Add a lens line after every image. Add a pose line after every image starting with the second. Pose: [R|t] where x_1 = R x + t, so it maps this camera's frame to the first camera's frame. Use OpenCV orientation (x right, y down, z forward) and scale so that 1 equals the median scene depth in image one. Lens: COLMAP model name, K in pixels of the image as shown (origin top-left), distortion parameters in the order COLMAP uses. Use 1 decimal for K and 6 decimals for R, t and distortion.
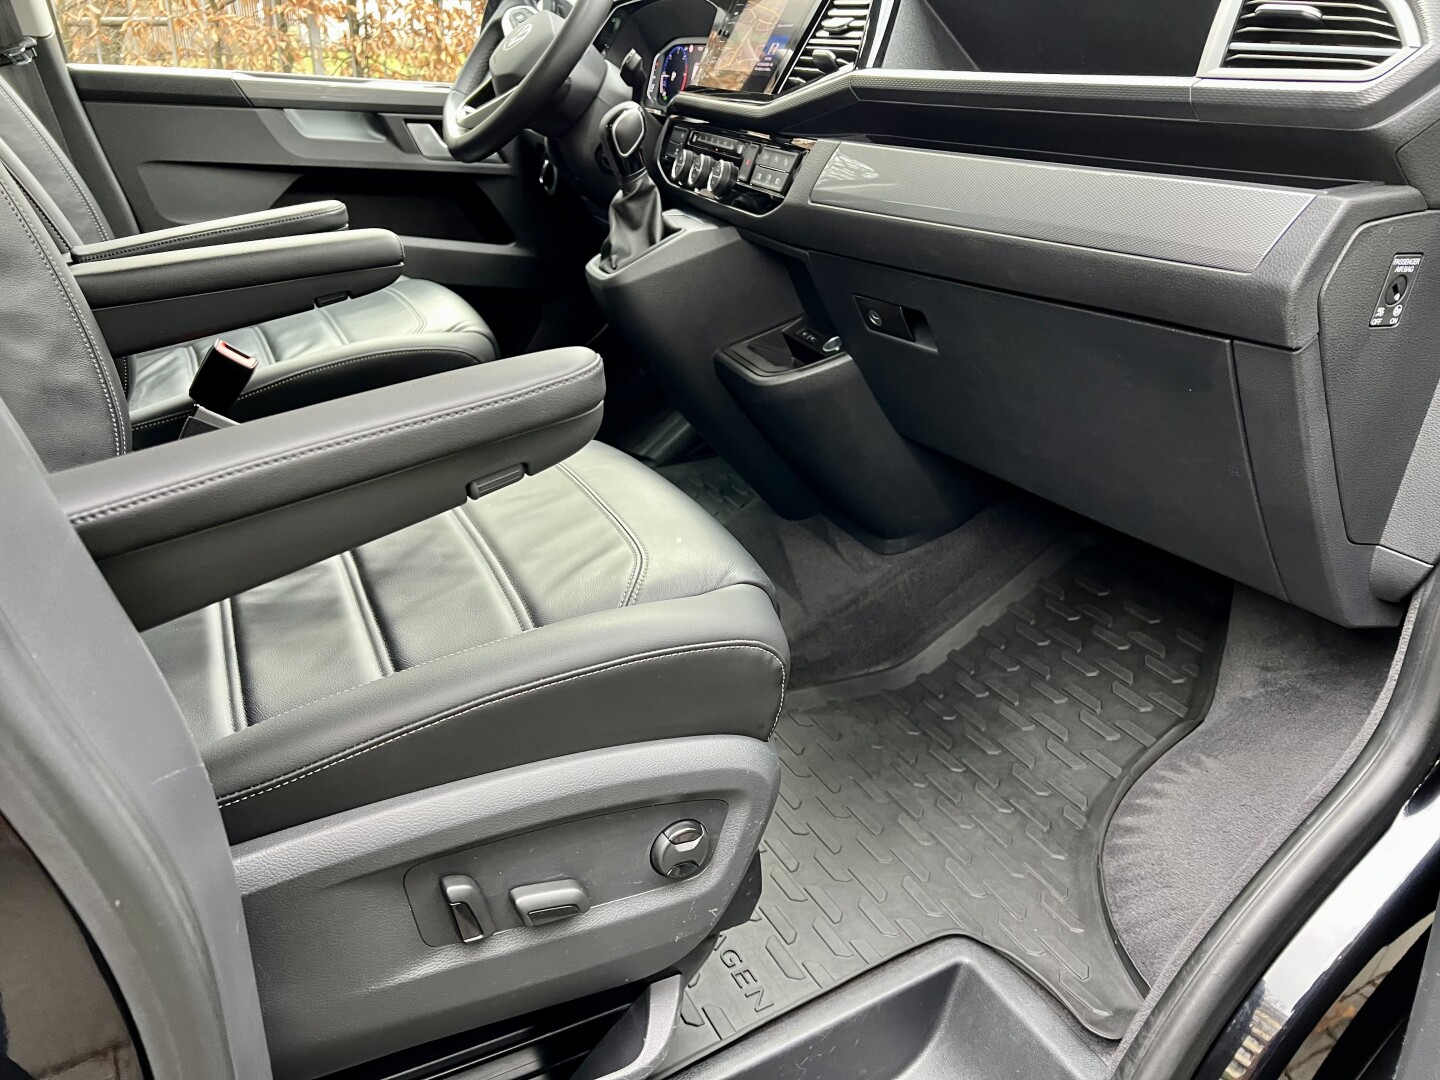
lens RADIAL K [[1048.3, 0, 671.8], [0, 1048.3, 538.0], [0, 0, 1]] dist [0.170493, -0.404315]
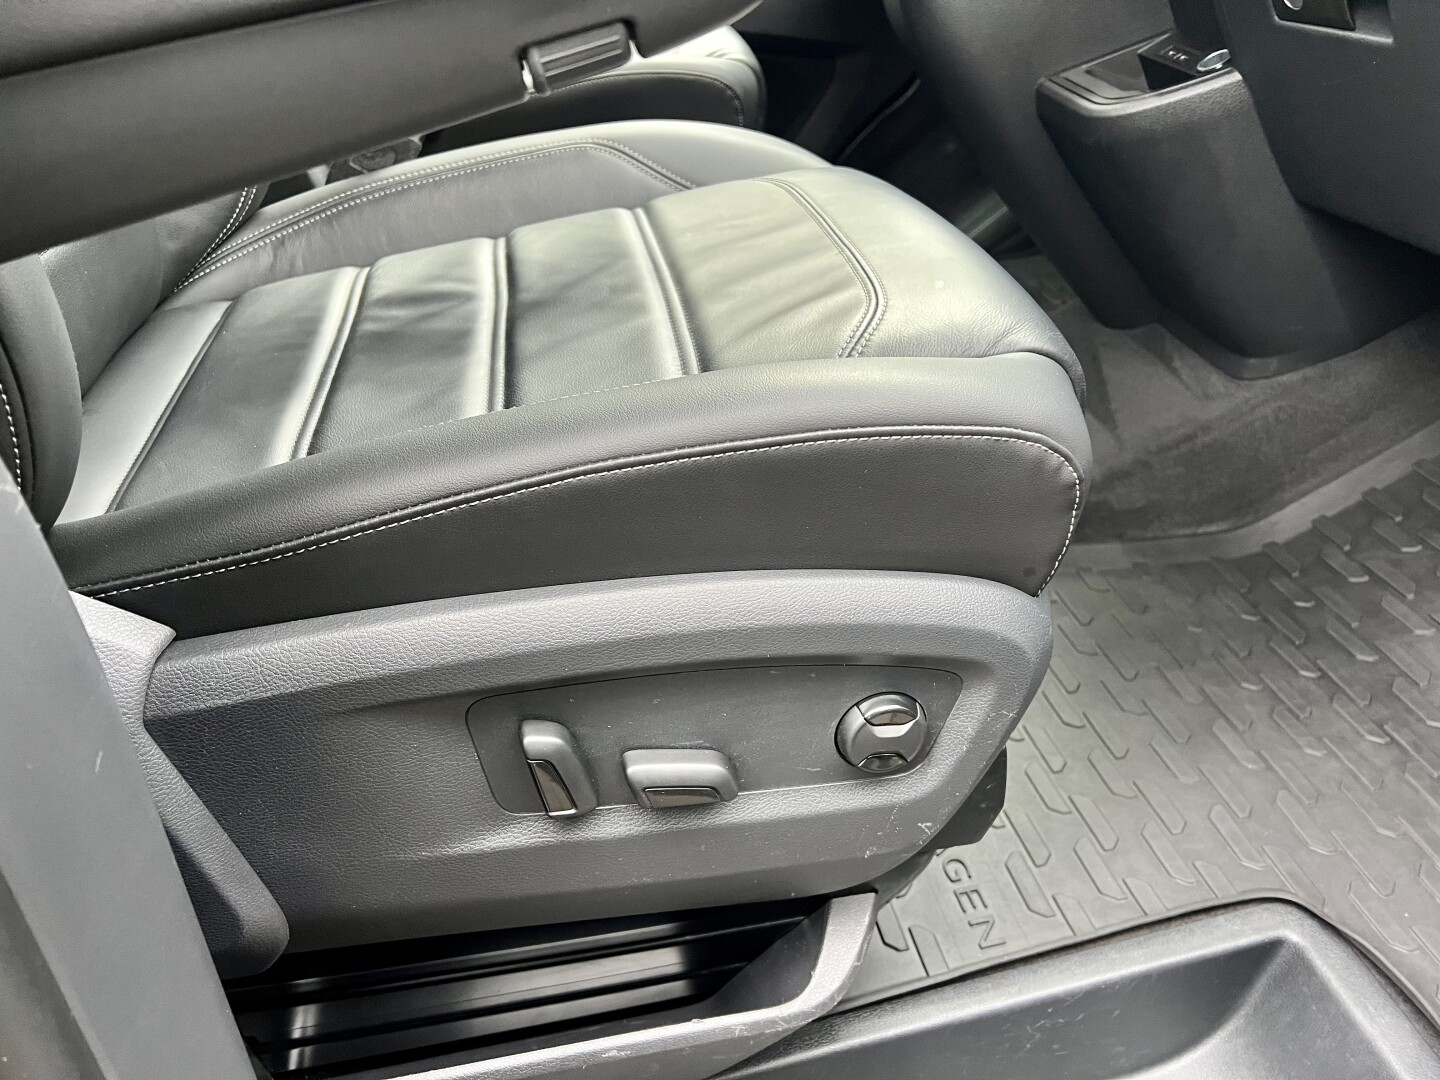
lens RADIAL K [[1098.6, 0, 727.9], [0, 1098.6, 494.4], [0, 0, 1]] dist [0.049439, -0.052091]
pose [[0.972129, 0.114541, -0.204560, 0.025358], [-0.090967, 0.988455, 0.121168, 0.044728], [0.216077, -0.099183, 0.971326, 0.207701]]
